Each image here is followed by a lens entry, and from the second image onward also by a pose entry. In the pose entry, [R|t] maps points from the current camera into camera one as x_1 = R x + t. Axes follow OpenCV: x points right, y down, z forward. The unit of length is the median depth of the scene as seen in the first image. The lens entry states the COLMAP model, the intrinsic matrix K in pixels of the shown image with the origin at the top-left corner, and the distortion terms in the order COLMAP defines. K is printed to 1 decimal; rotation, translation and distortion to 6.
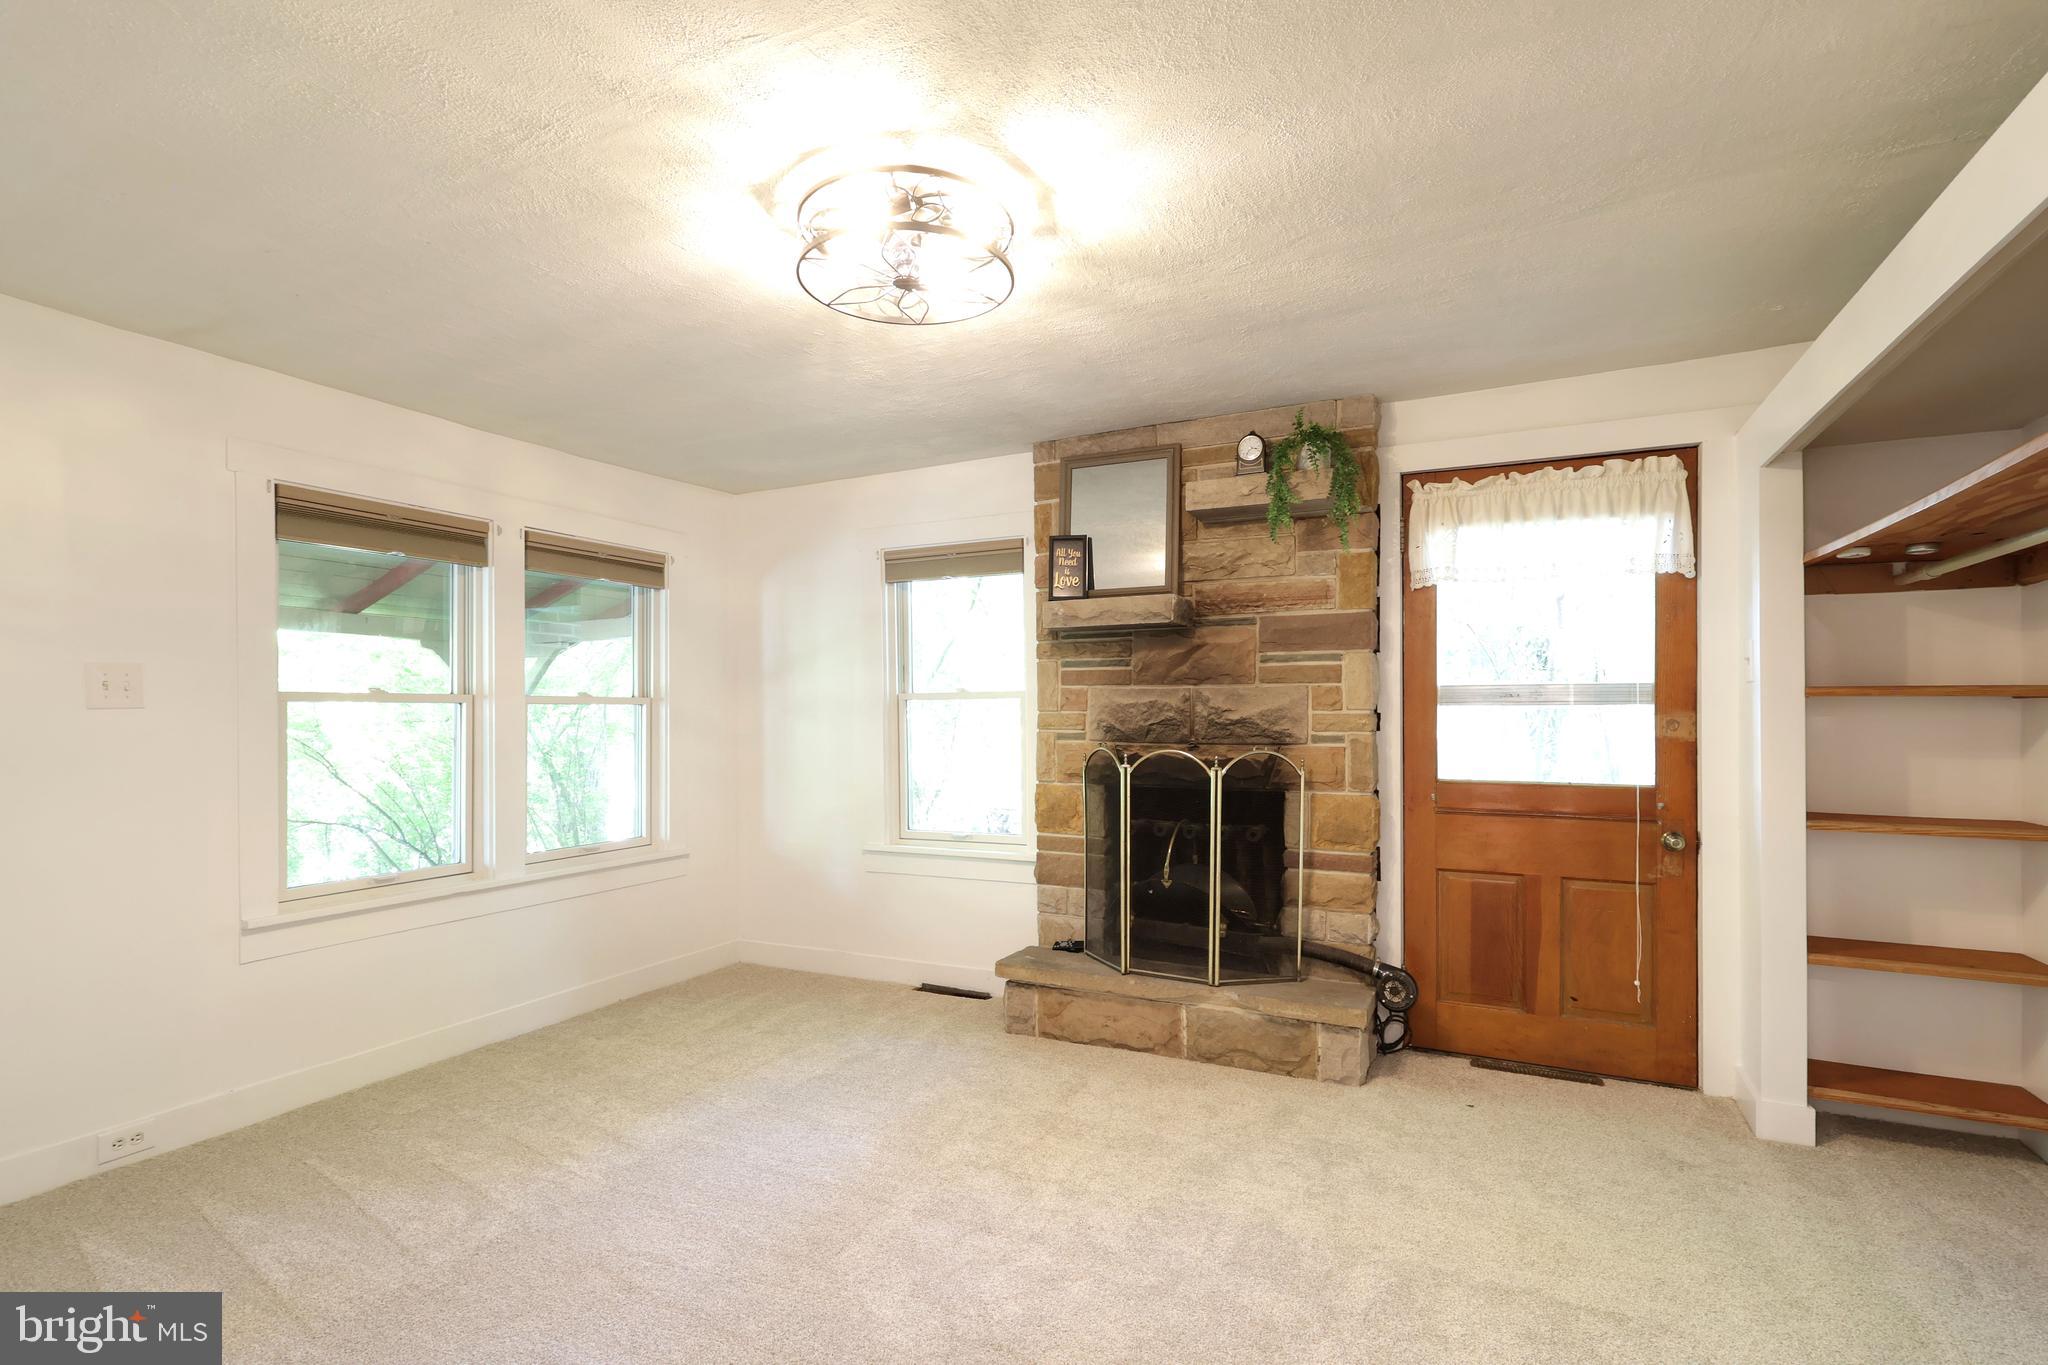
lens RADIAL K [[977.0, 0, 1029.9], [0, 977.0, 709.6], [0, 0, 1]] dist [-0.000414, 0.001792]
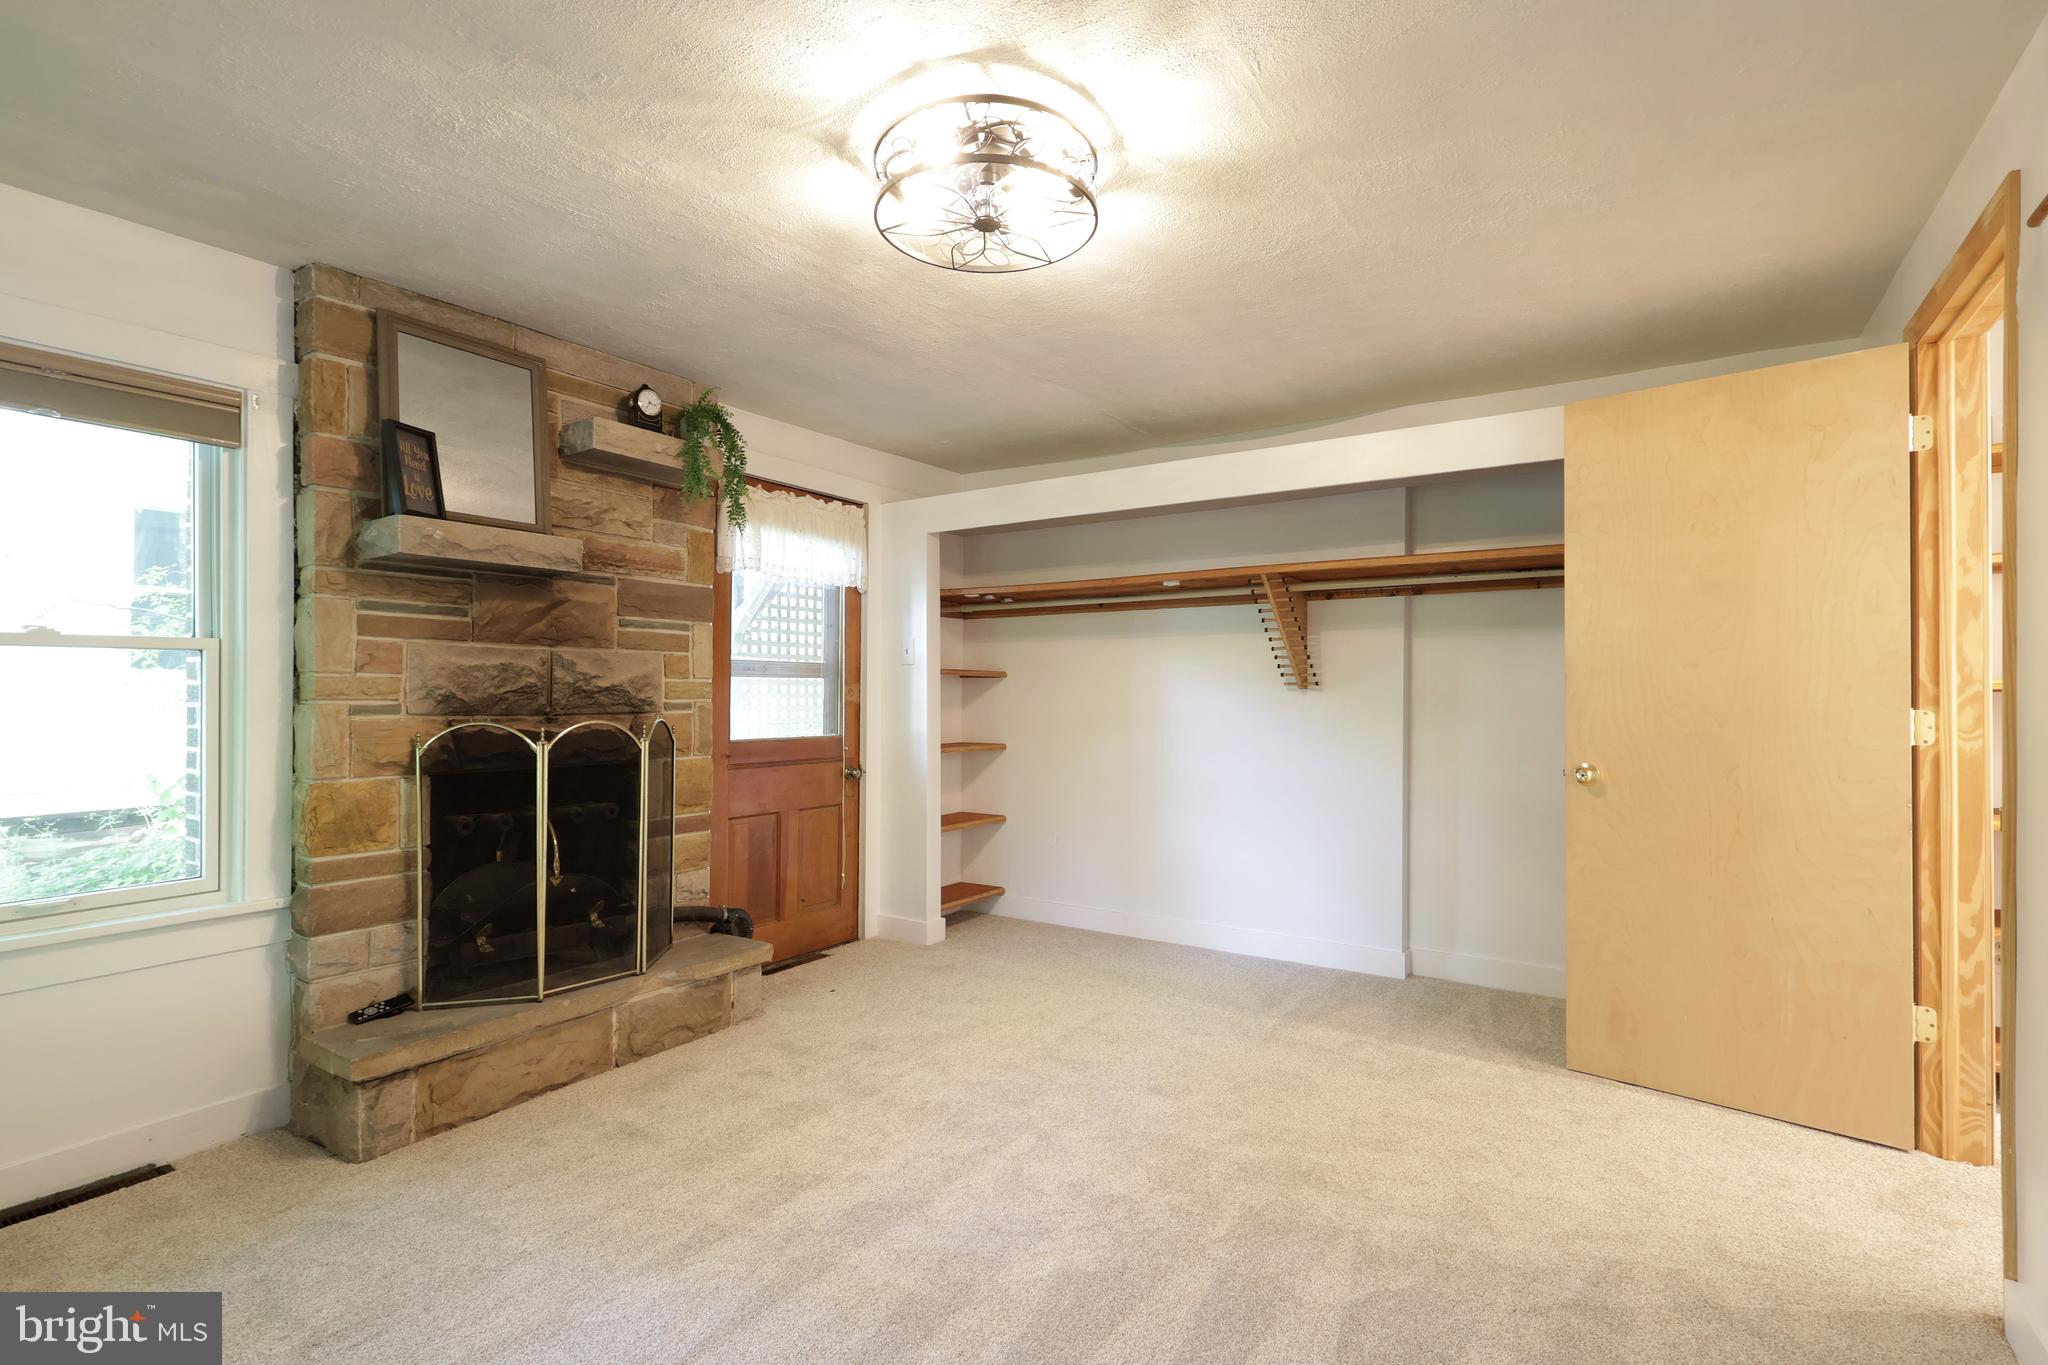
lens RADIAL K [[977.0, 0, 1003.4], [0, 977.0, 683.1], [0, 0, 1]] dist [-0.000414, 0.001792]
pose [[0.124083, 0.012603, 0.992192, -0.652021], [-0.006230, 0.999910, -0.011922, 0.015299], [-0.992252, -0.004702, 0.124150, 0.516007]]
